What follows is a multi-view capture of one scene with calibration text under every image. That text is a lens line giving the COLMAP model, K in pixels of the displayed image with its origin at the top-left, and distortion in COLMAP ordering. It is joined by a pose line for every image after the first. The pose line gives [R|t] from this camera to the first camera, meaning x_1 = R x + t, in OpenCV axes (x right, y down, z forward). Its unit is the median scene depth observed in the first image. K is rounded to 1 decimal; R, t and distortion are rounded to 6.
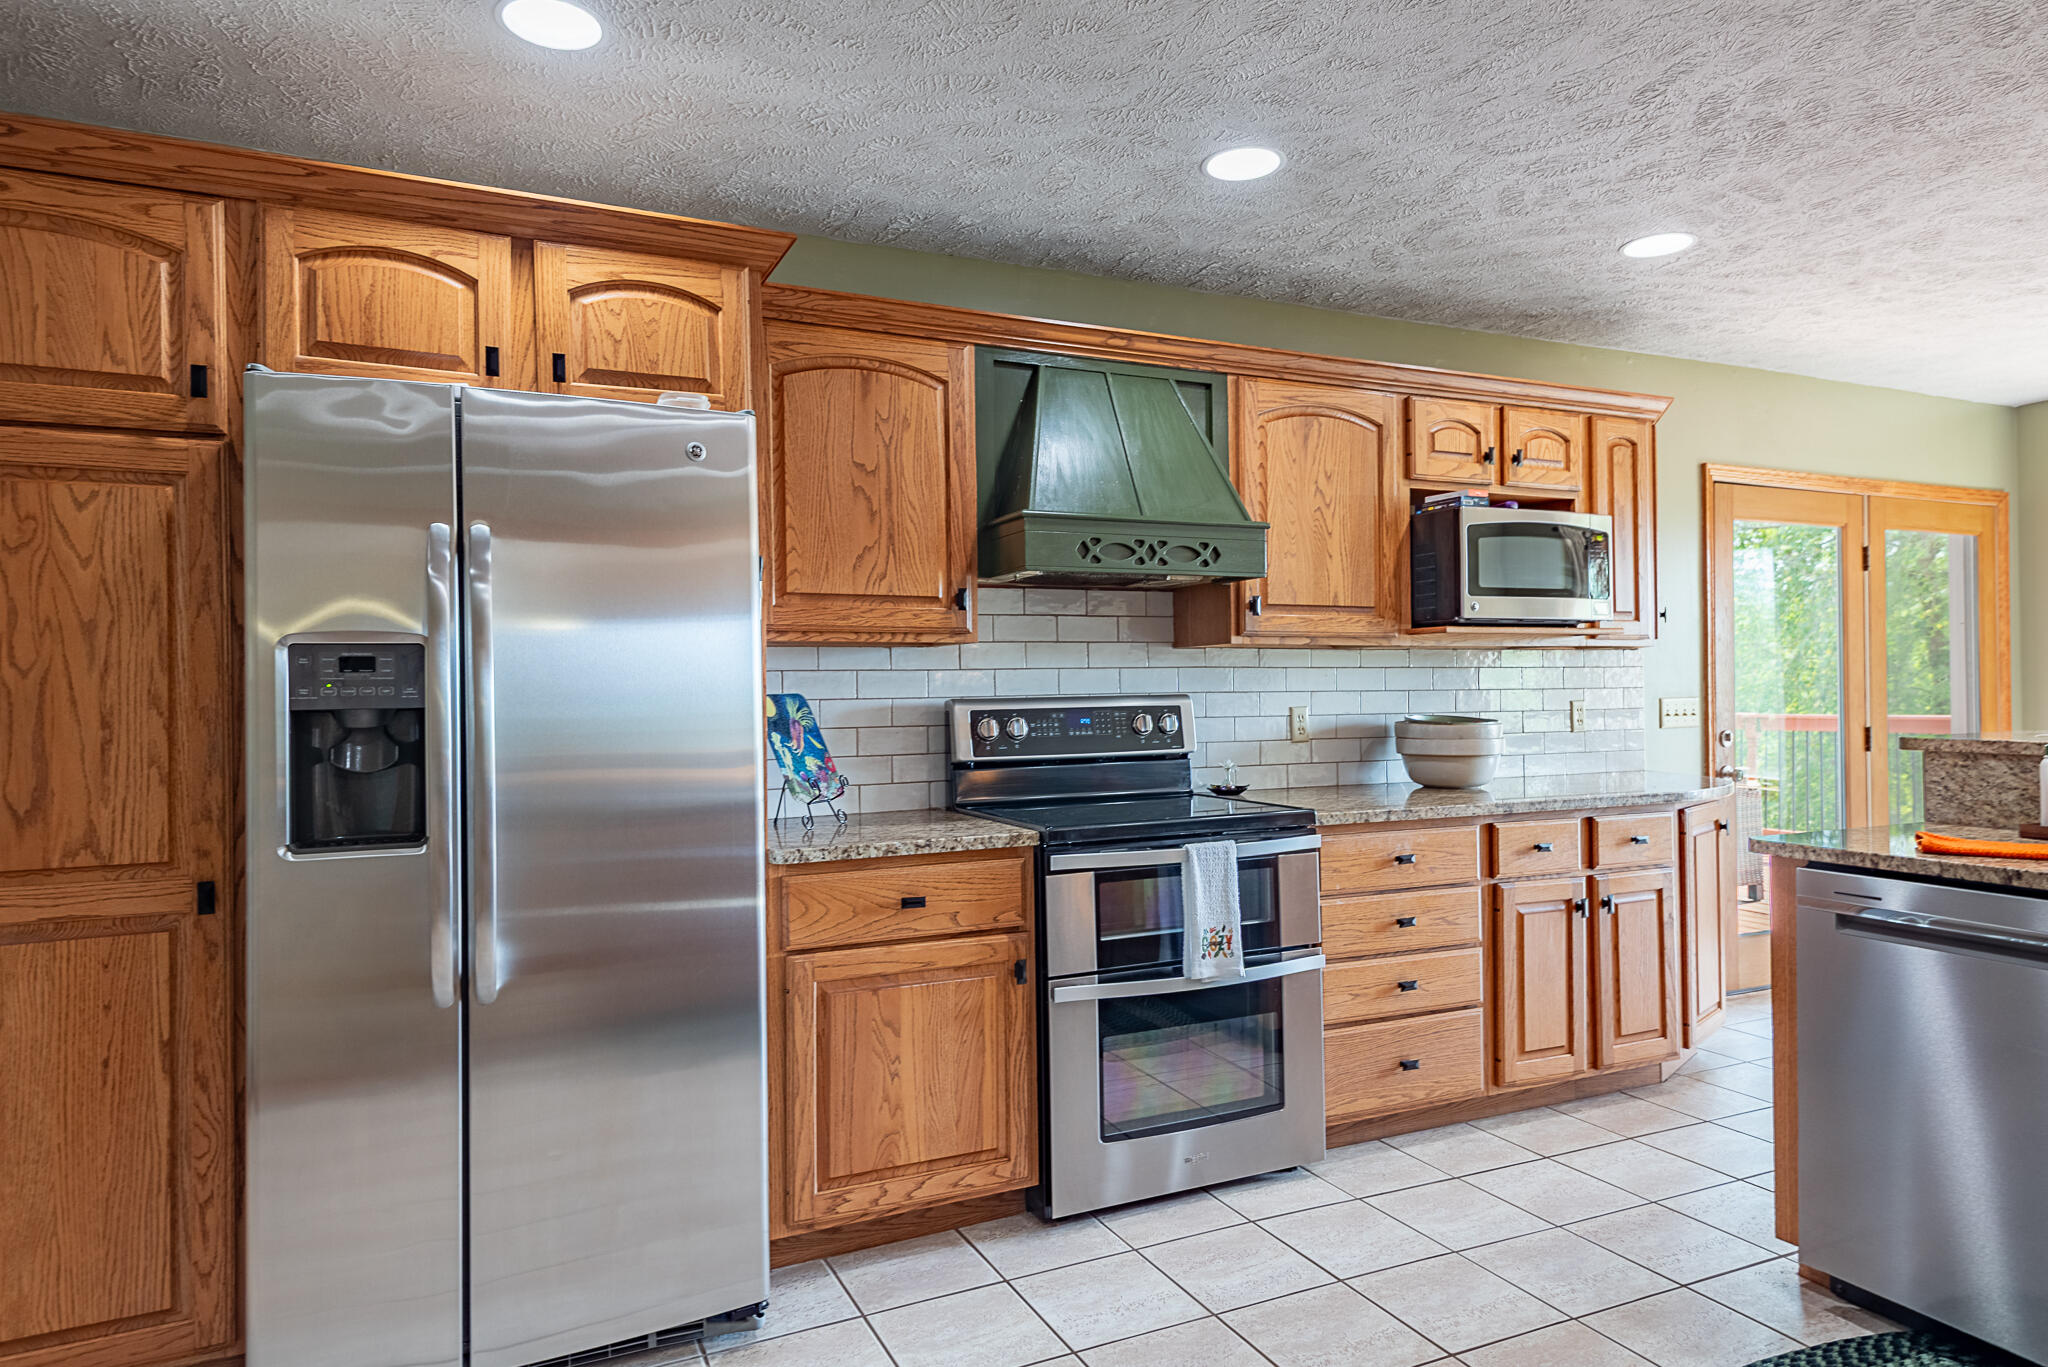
lens RADIAL K [[1165.5, 0, 1014.5], [0, 1165.5, 679.3], [0, 0, 1]] dist [0.030852, -0.000350]
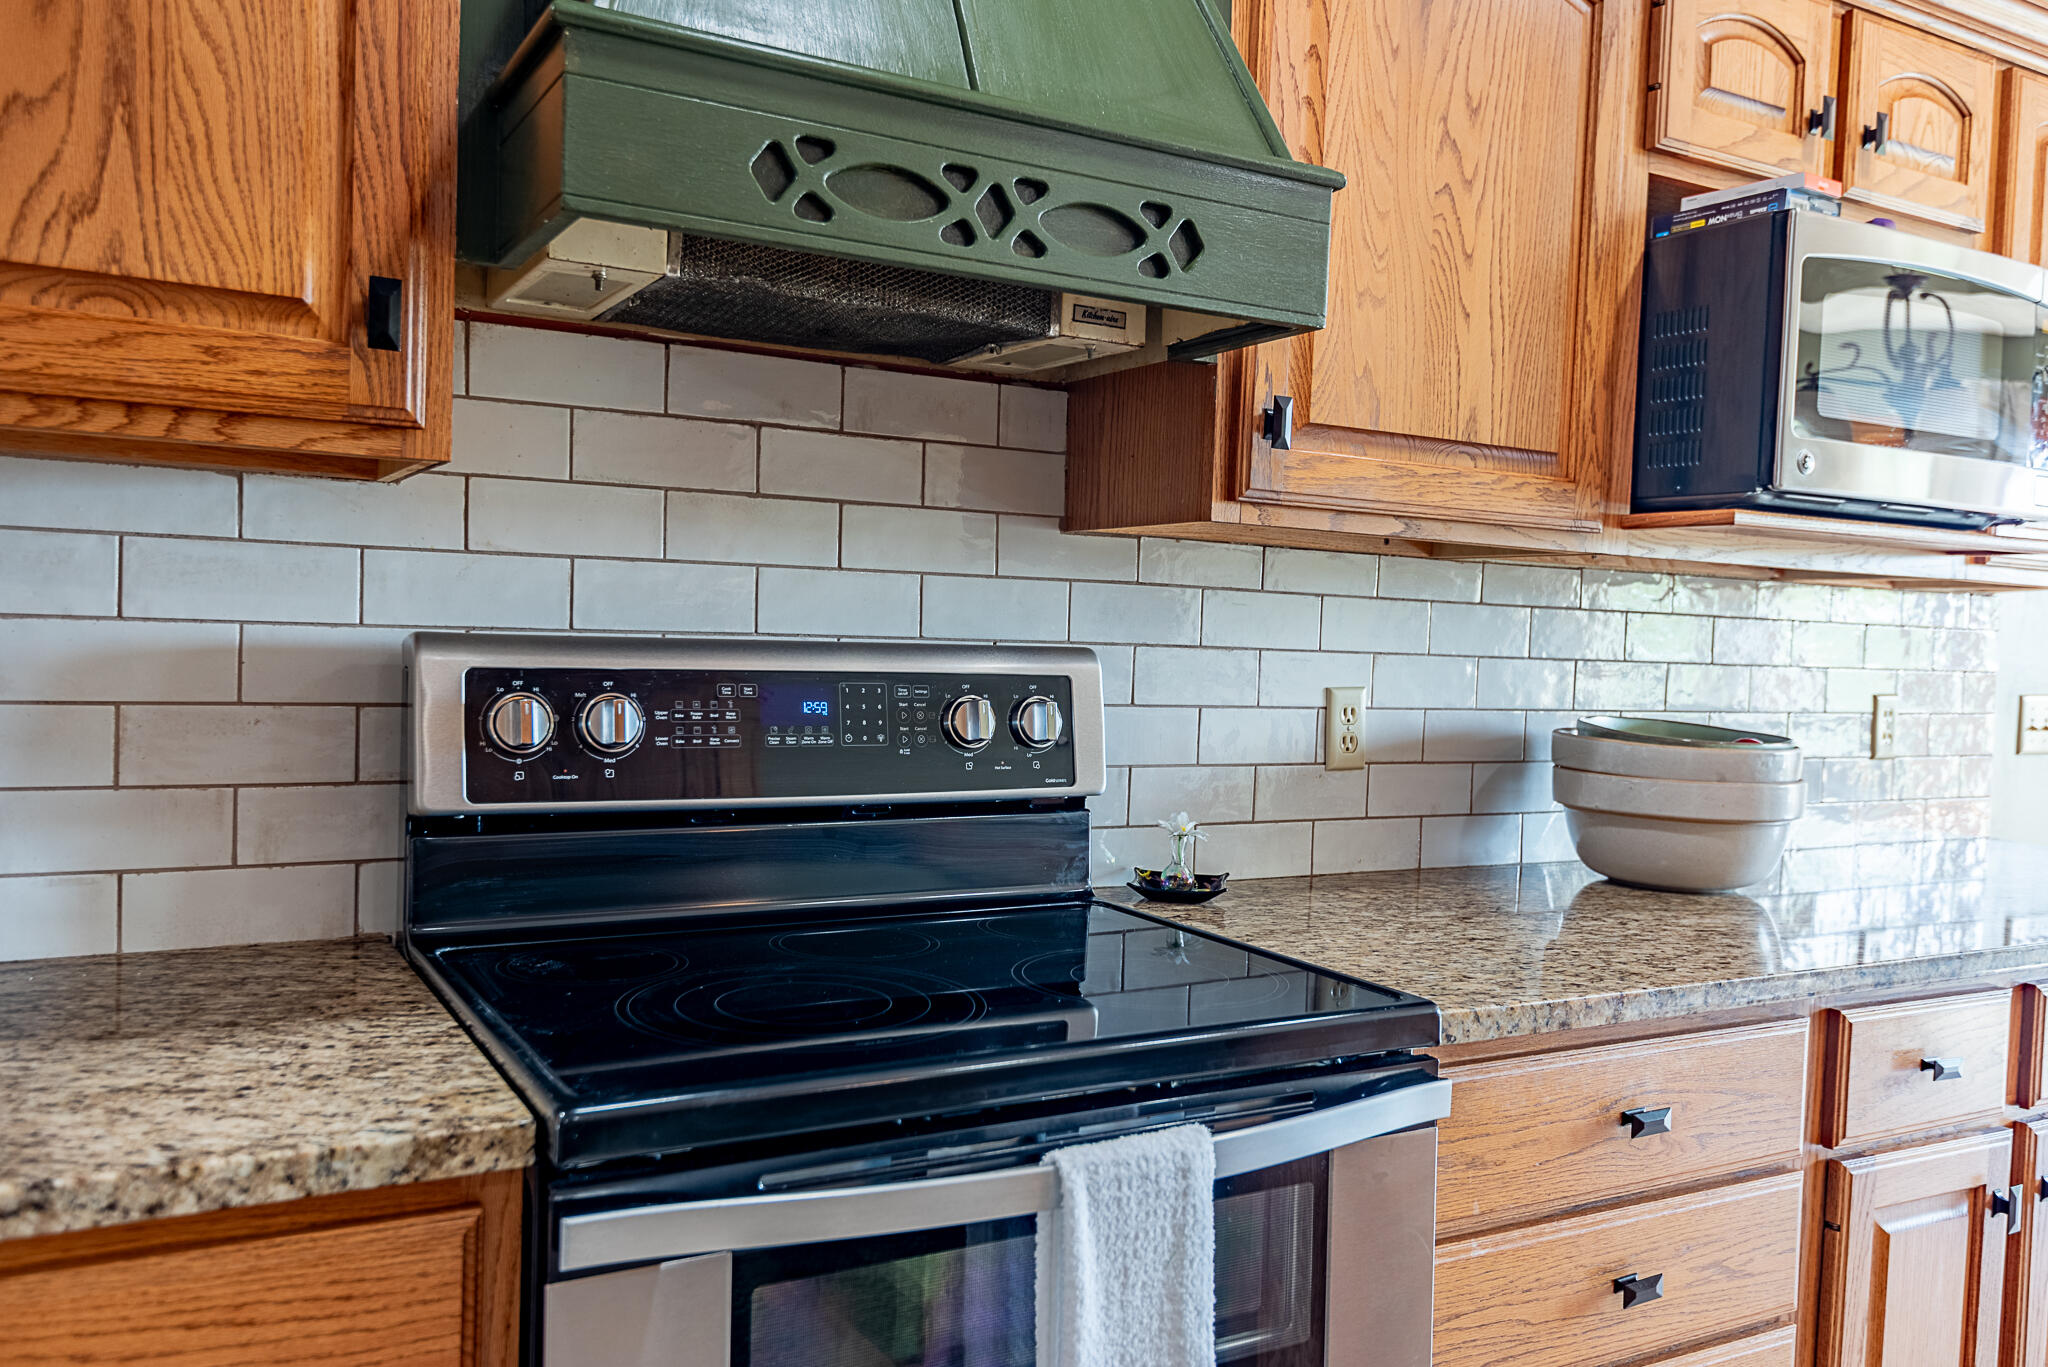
lens RADIAL K [[1610.2, 0, 1028.5], [0, 1610.2, 685.2], [0, 0, 1]] dist [0.002810, 0.003933]
pose [[0.993856, 0.042603, 0.102151, 0.075474], [-0.047079, 0.998016, 0.041813, 0.003705], [-0.100167, -0.046366, 0.993890, 0.481707]]
